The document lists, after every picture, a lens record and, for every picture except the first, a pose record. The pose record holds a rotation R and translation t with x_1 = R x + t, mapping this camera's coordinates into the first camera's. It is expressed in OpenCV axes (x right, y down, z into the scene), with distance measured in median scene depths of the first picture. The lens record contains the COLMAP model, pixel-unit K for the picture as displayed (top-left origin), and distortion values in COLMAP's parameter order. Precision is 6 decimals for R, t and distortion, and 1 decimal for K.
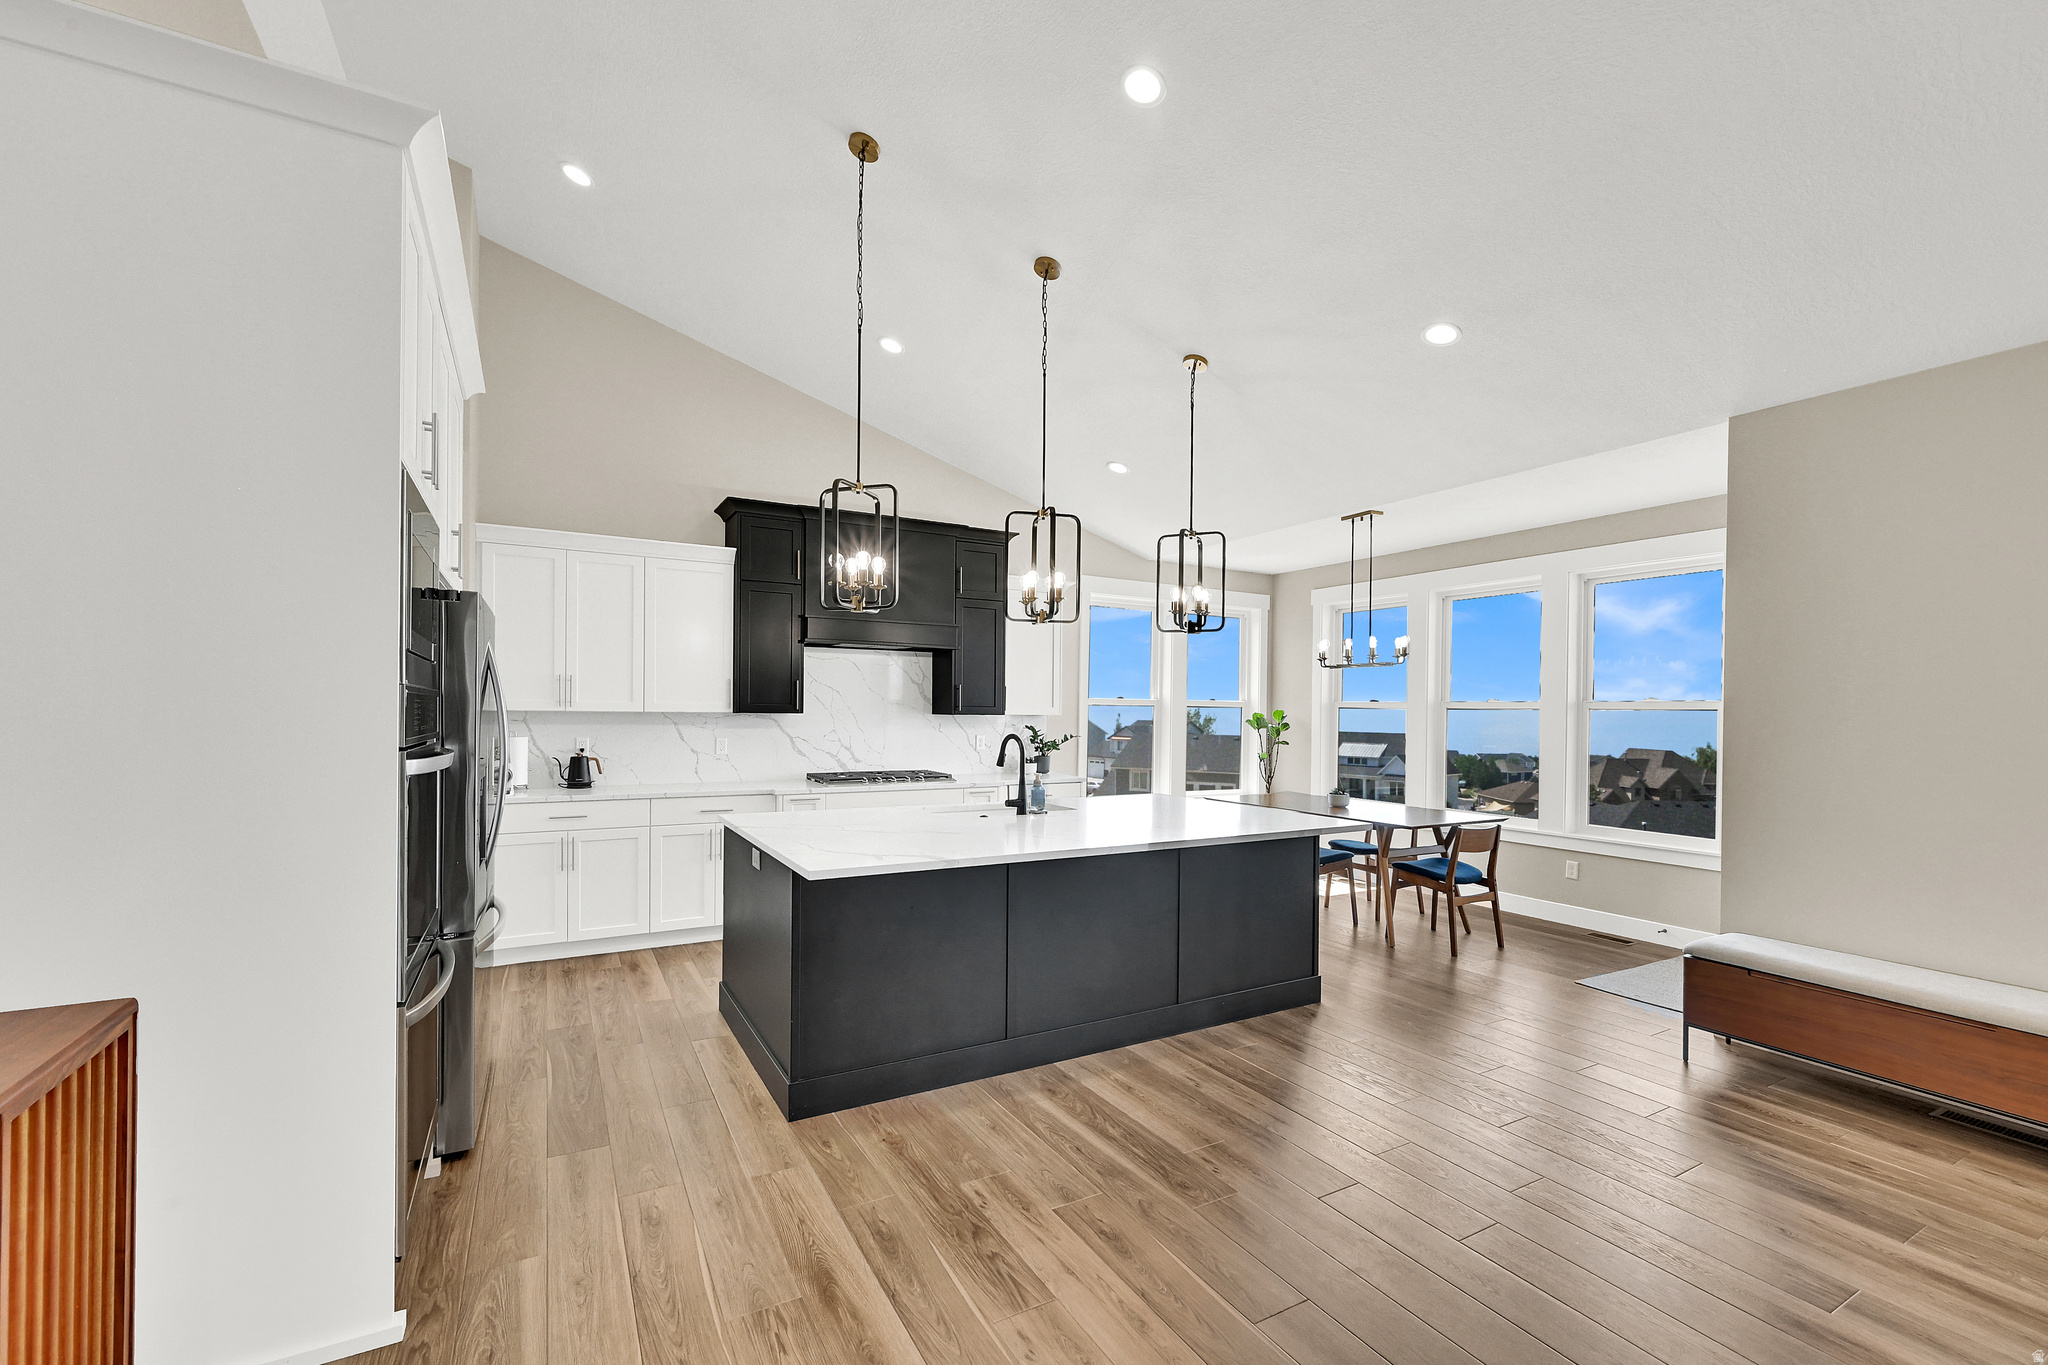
lens RADIAL K [[855.2, 0, 1034.4], [0, 855.2, 712.6], [0, 0, 1]] dist [-0.000310, 0.000515]
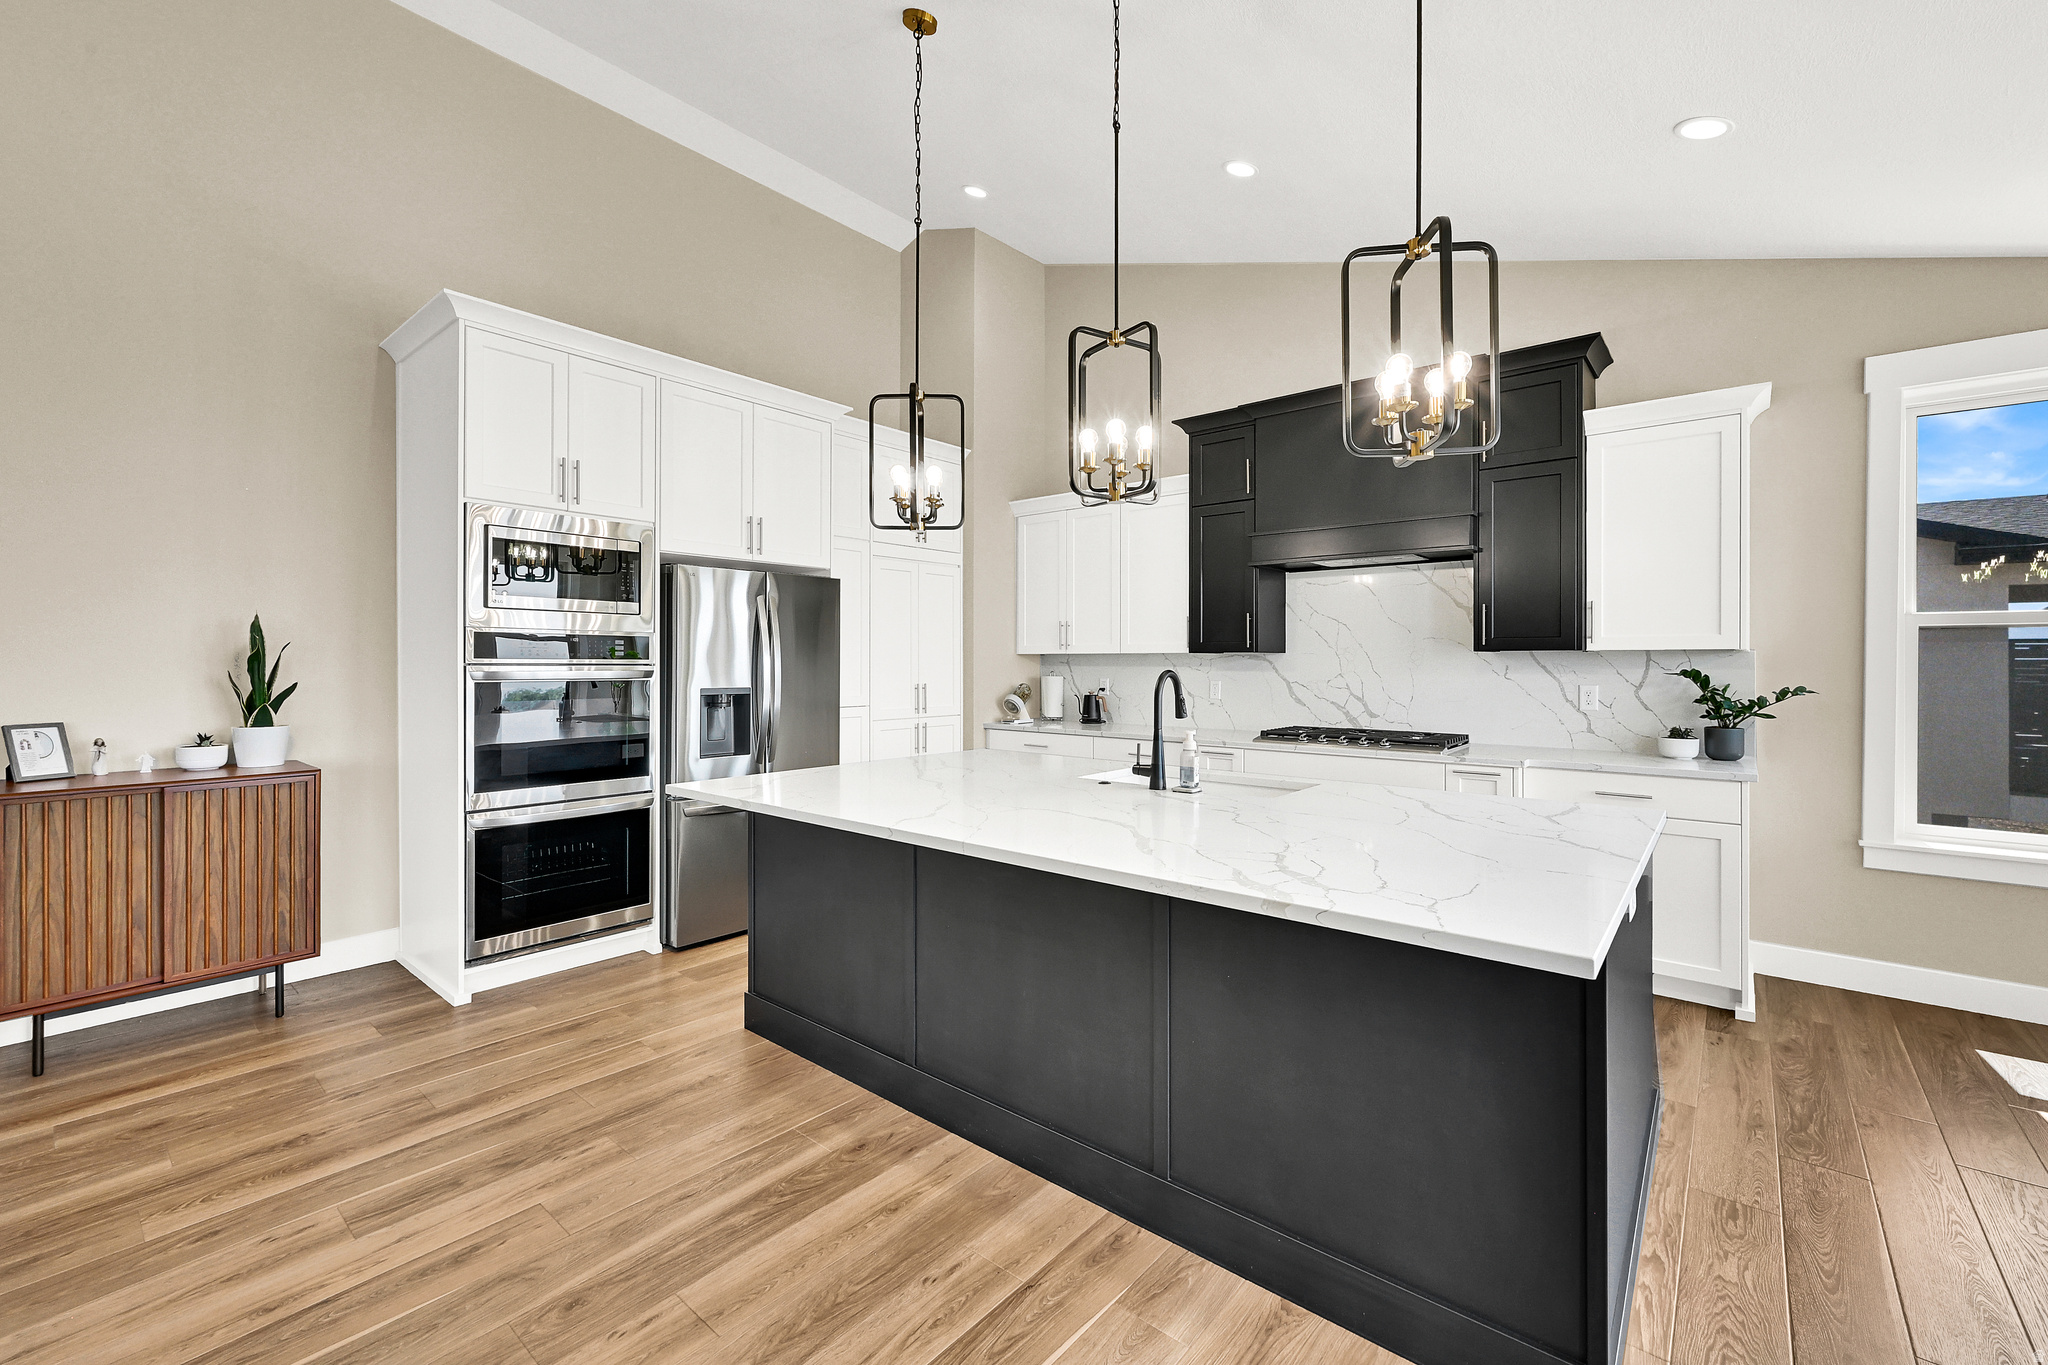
lens RADIAL K [[855.2, 0, 1023.6], [0, 855.2, 666.6], [0, 0, 1]] dist [-0.000310, 0.000515]
pose [[0.345180, -0.007170, -0.938509, 0.401486], [0.000483, 0.999972, -0.007462, 0.019366], [0.938536, 0.002122, 0.345174, 0.465174]]
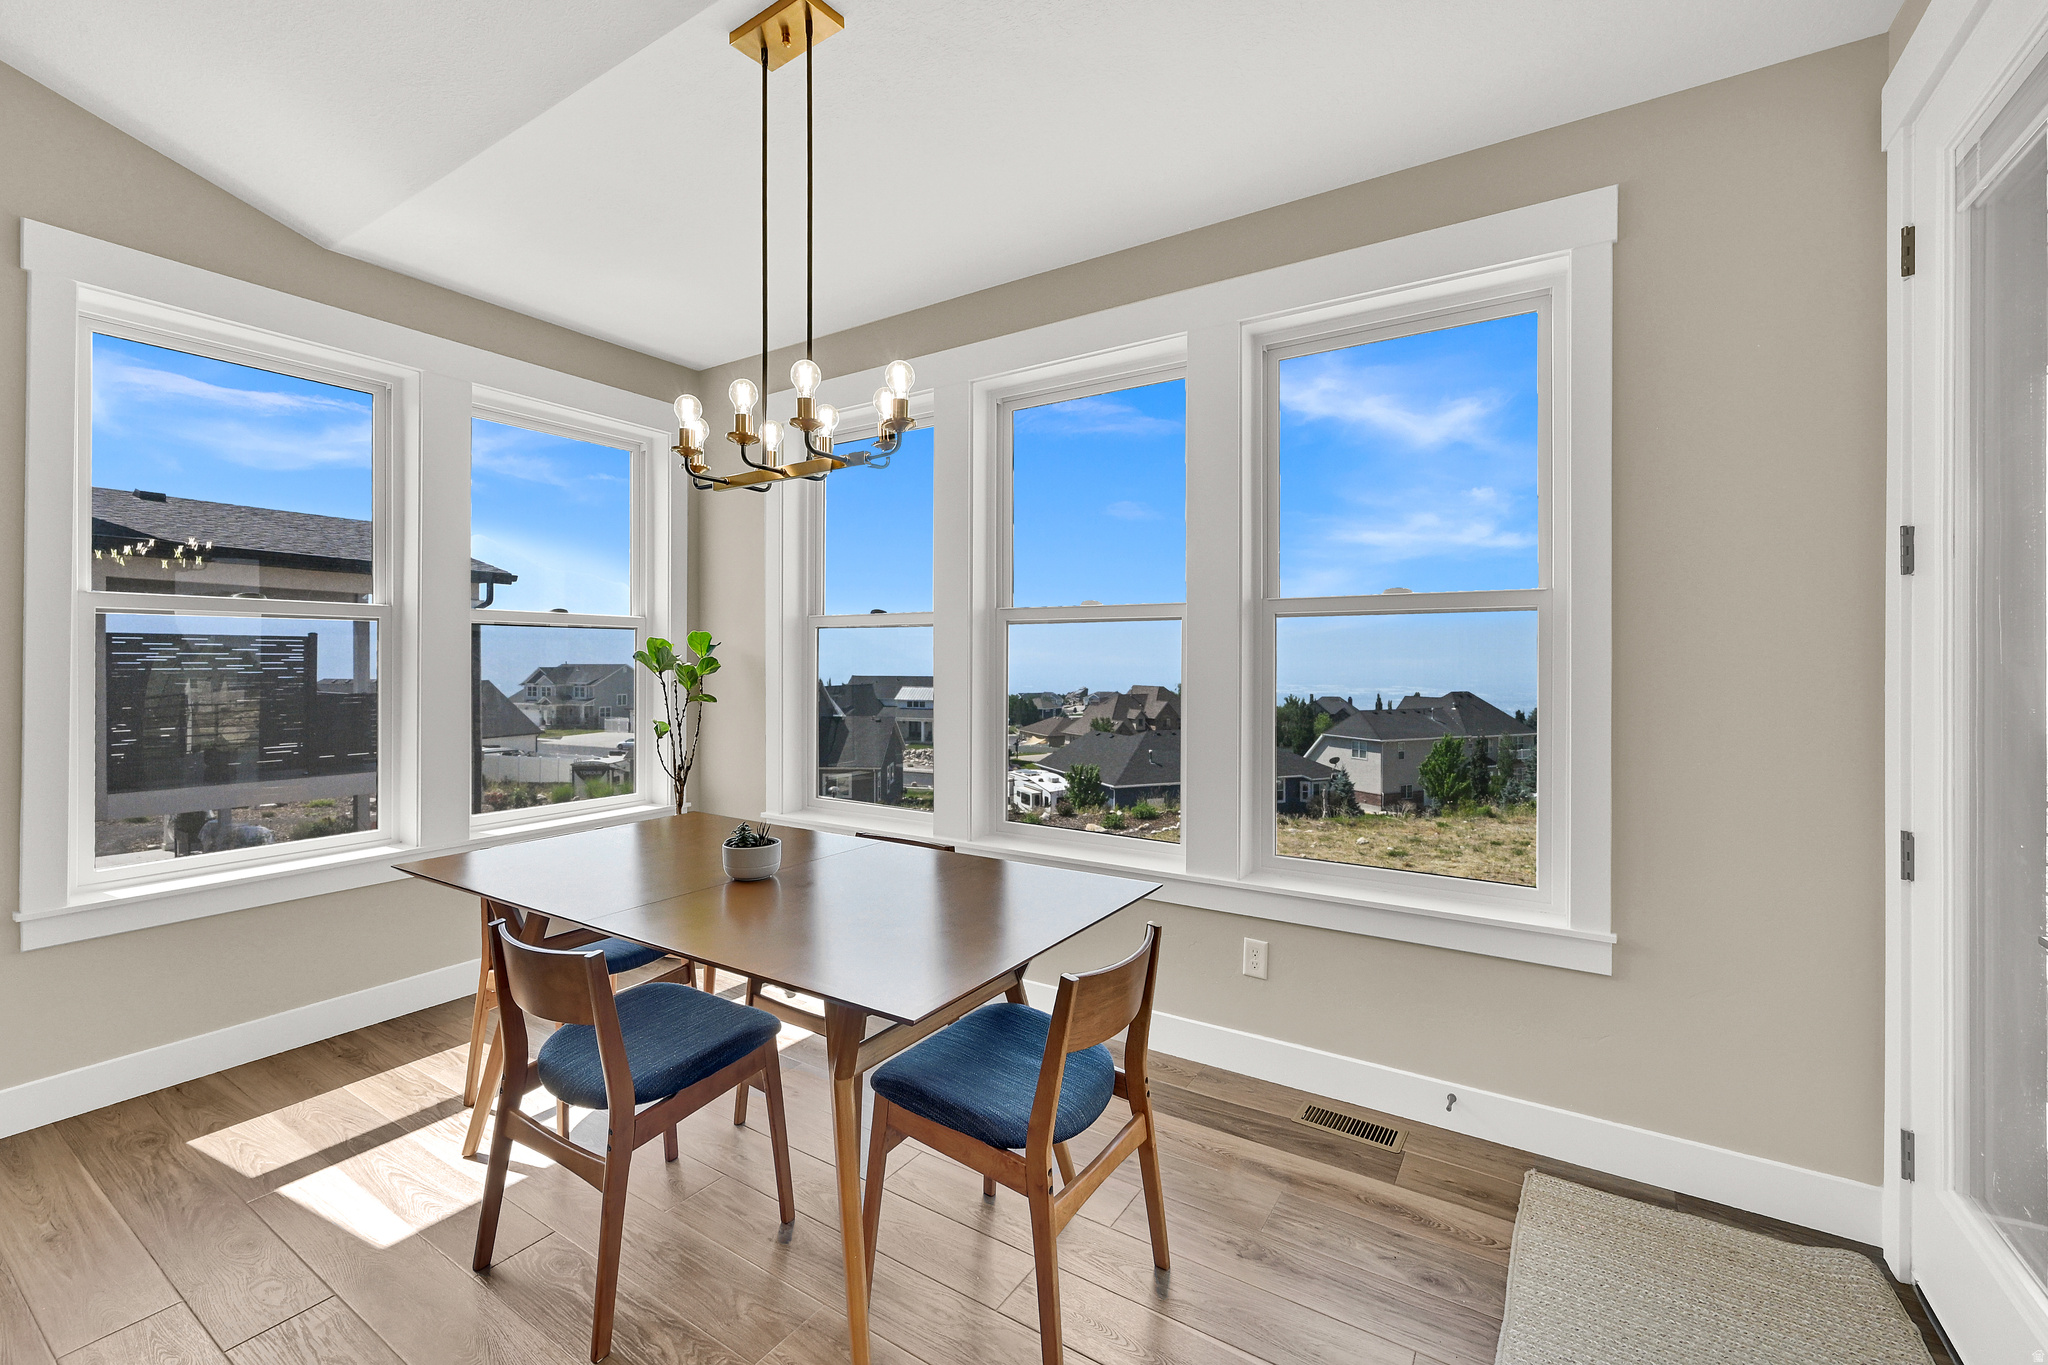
lens RADIAL K [[855.2, 0, 1014.7], [0, 855.2, 658.6], [0, 0, 1]] dist [-0.000310, 0.000515]
pose [[0.889824, -0.009656, 0.456202, 0.290364], [0.009929, 0.999949, 0.001798, 0.017438], [-0.456196, 0.002930, 0.889875, 0.622680]]
